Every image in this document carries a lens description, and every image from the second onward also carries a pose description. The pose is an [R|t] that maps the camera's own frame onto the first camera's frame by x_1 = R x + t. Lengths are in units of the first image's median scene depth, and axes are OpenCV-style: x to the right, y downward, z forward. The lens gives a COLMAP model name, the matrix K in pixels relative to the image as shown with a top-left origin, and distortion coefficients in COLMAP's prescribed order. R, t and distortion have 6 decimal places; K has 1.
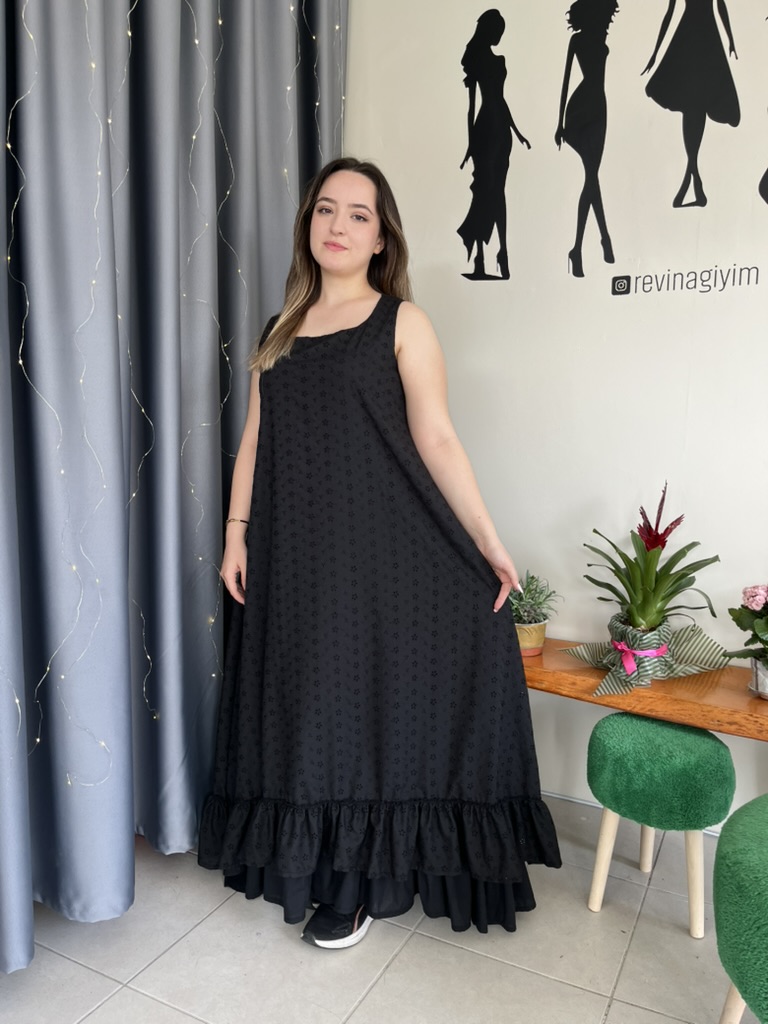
lens RADIAL K [[798.5, 0, 384.8], [0, 798.5, 514.1], [0, 0, 1]] dist [0.071780, -0.100801]
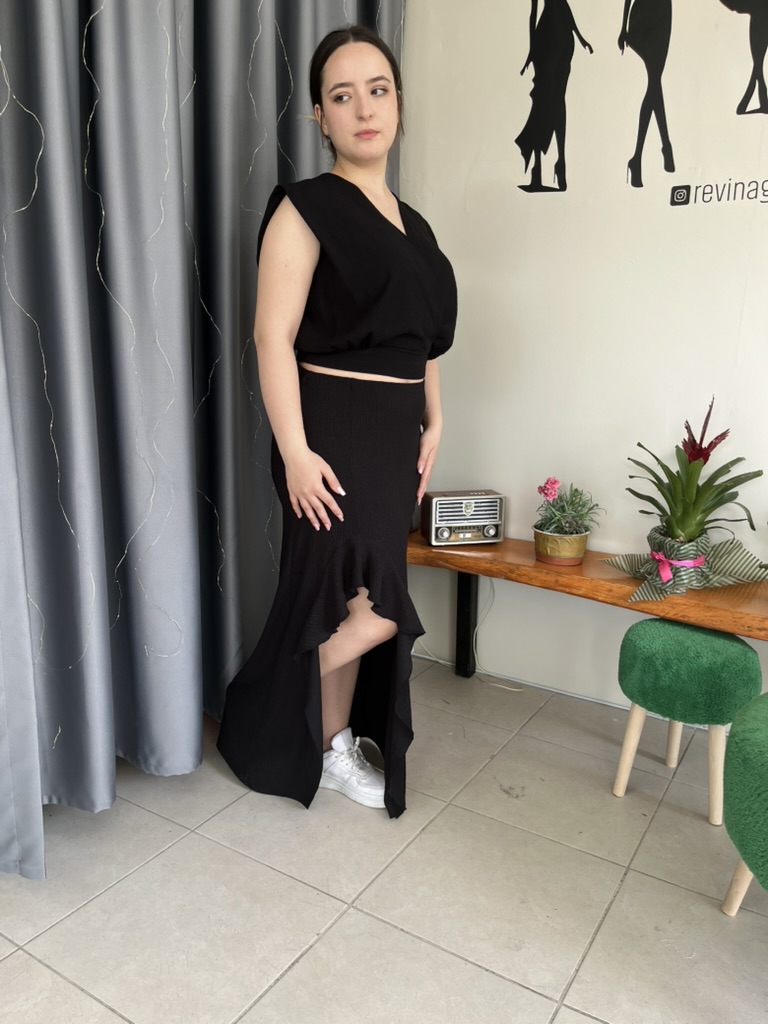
lens RADIAL K [[798.5, 0, 376.3], [0, 798.5, 521.5], [0, 0, 1]] dist [0.071780, -0.100801]
pose [[0.996422, 0.026313, -0.080314, 0.013493], [-0.018675, 0.995358, 0.094409, 0.028660], [0.082425, -0.092572, 0.992289, -0.053742]]
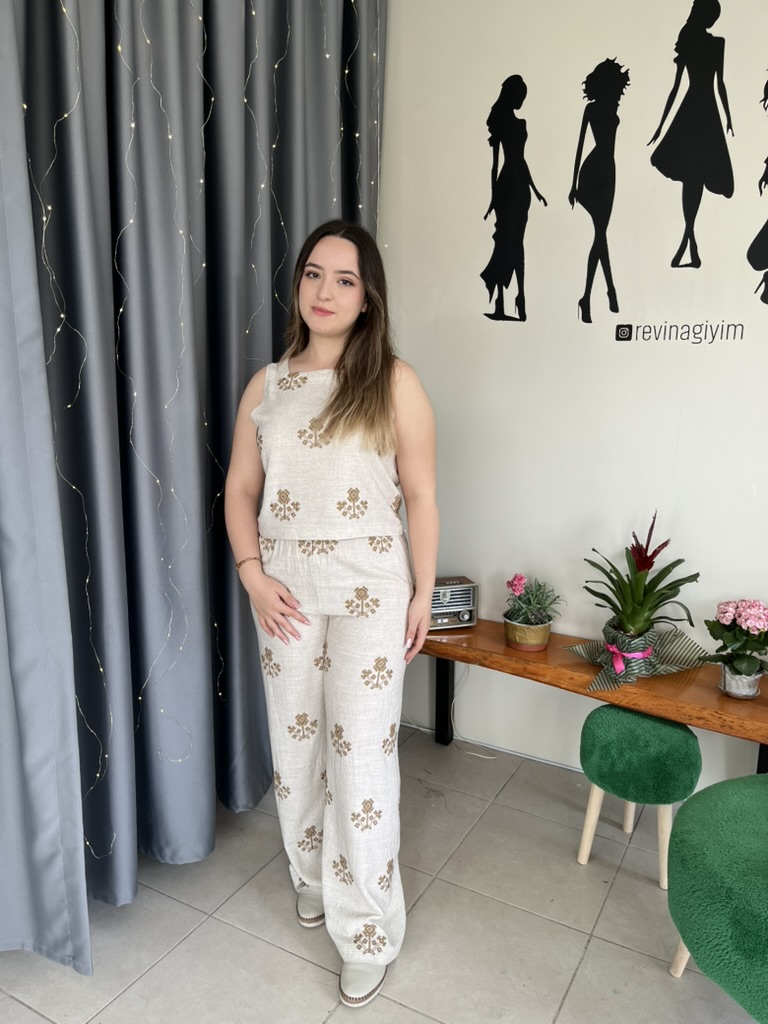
lens RADIAL K [[798.5, 0, 382.4], [0, 798.5, 519.0], [0, 0, 1]] dist [0.071780, -0.100801]
pose [[0.999509, 0.009248, -0.029945, -0.011741], [-0.006791, 0.996680, 0.081136, -0.119764], [0.030596, -0.080893, 0.996253, -0.175177]]
